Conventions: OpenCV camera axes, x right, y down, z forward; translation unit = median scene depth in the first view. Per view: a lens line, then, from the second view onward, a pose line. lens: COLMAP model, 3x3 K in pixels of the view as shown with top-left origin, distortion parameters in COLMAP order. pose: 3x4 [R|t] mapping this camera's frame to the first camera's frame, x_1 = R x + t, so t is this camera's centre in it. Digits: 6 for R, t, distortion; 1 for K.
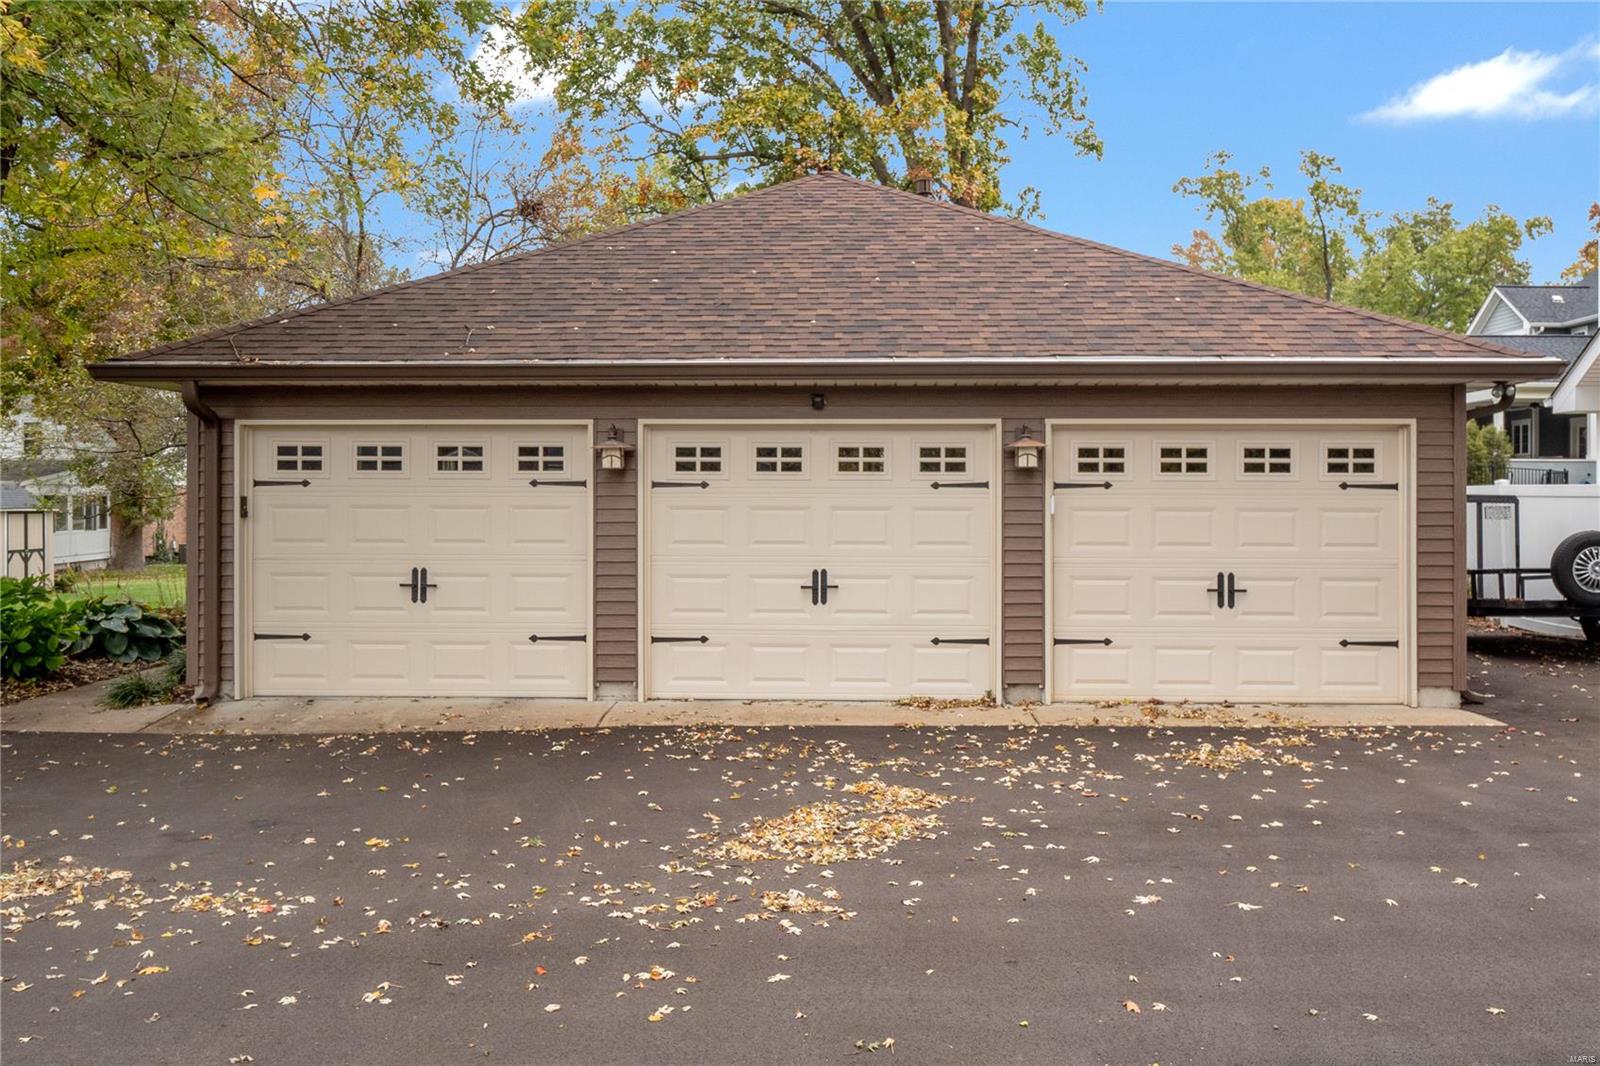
lens RADIAL K [[1365.4, 0, 800.0], [0, 1365.4, 534.0], [0, 0, 1]] dist [0.011371, 0.000029]
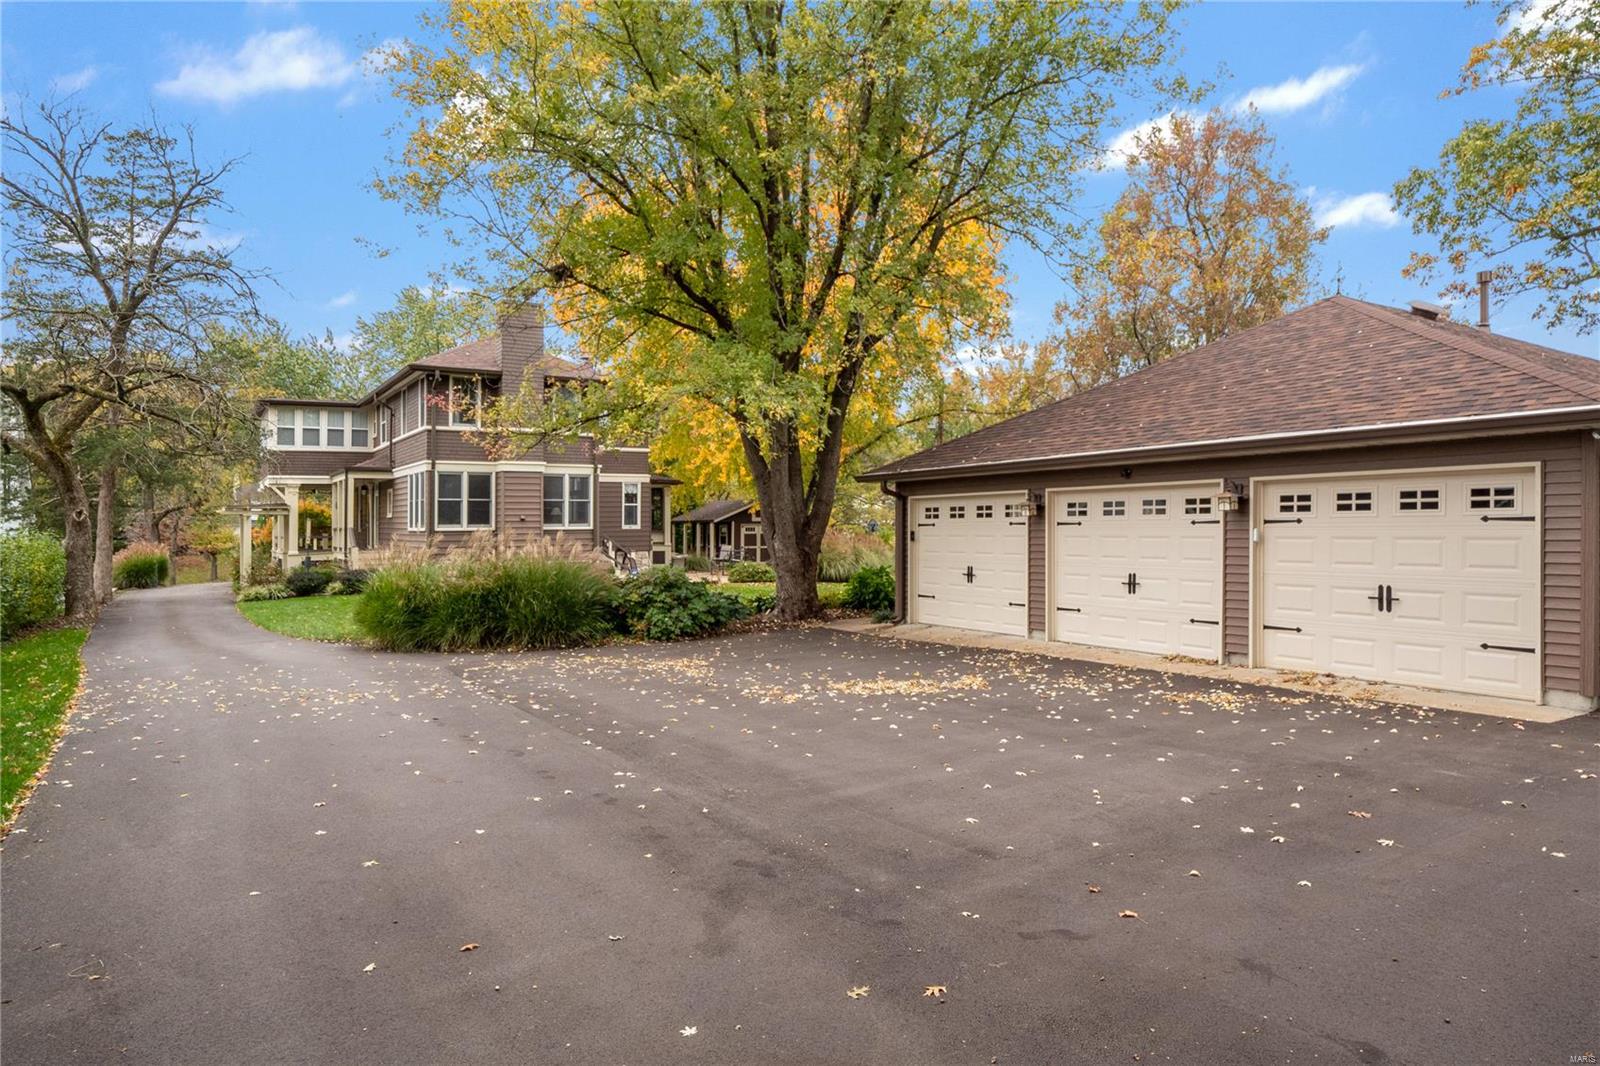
lens RADIAL K [[1058.9, 0, 808.4], [0, 1058.9, 536.0], [0, 0, 1]] dist [0.025202, -0.001522]
pose [[0.525433, -0.000433, -0.850835, 0.906936], [-0.018795, 0.999750, -0.012115, 0.003568], [0.850628, 0.022357, 0.525293, -0.026300]]
